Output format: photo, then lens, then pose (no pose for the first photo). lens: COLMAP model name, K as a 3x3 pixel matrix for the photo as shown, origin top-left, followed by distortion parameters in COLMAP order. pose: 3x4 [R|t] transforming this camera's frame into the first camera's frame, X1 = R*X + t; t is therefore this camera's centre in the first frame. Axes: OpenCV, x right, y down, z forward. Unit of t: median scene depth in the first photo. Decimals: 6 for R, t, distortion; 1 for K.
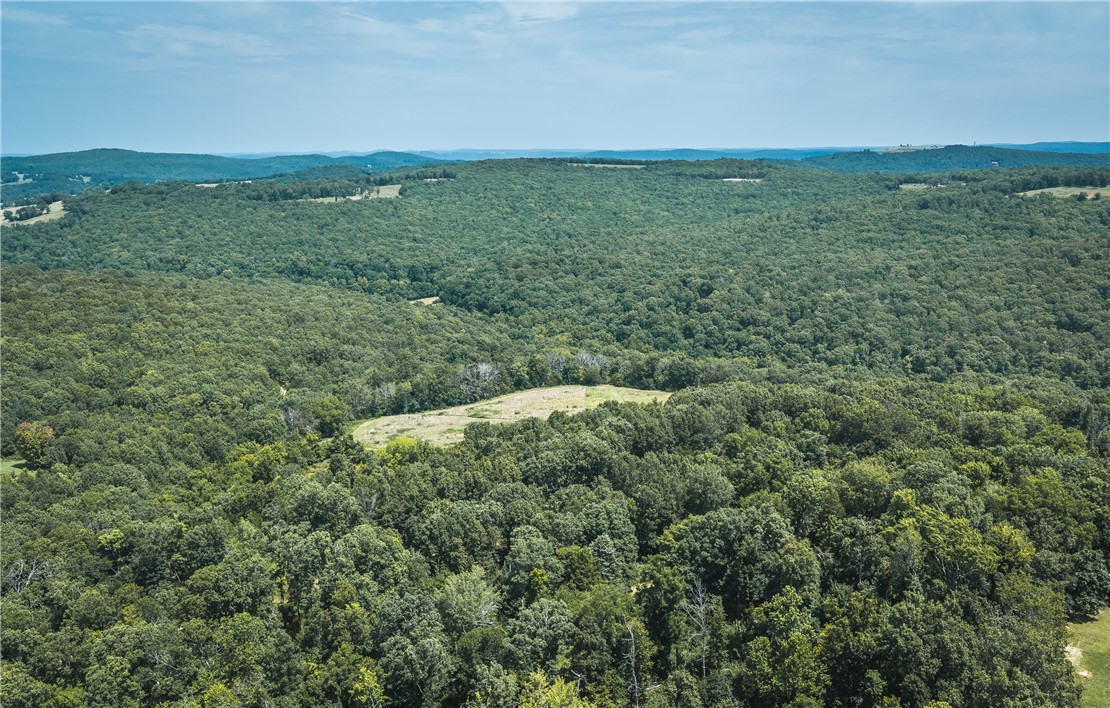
lens RADIAL K [[950.3, 0, 554.3], [0, 950.3, 351.7], [0, 0, 1]] dist [0.033979, -0.060275]
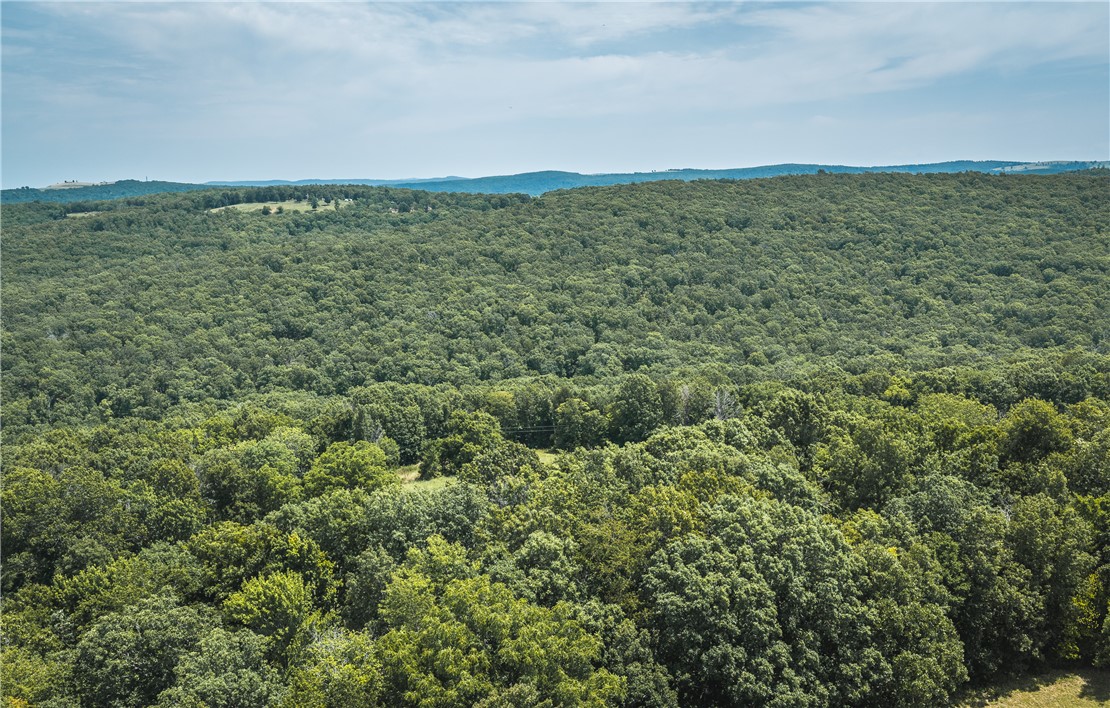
lens RADIAL K [[950.3, 0, 554.3], [0, 950.3, 351.7], [0, 0, 1]] dist [0.033979, -0.060275]
pose [[0.693677, -0.141958, 0.706158, 0.072097], [0.179359, 0.983548, 0.021533, 0.011433], [-0.697597, 0.111719, 0.707727, 0.172837]]
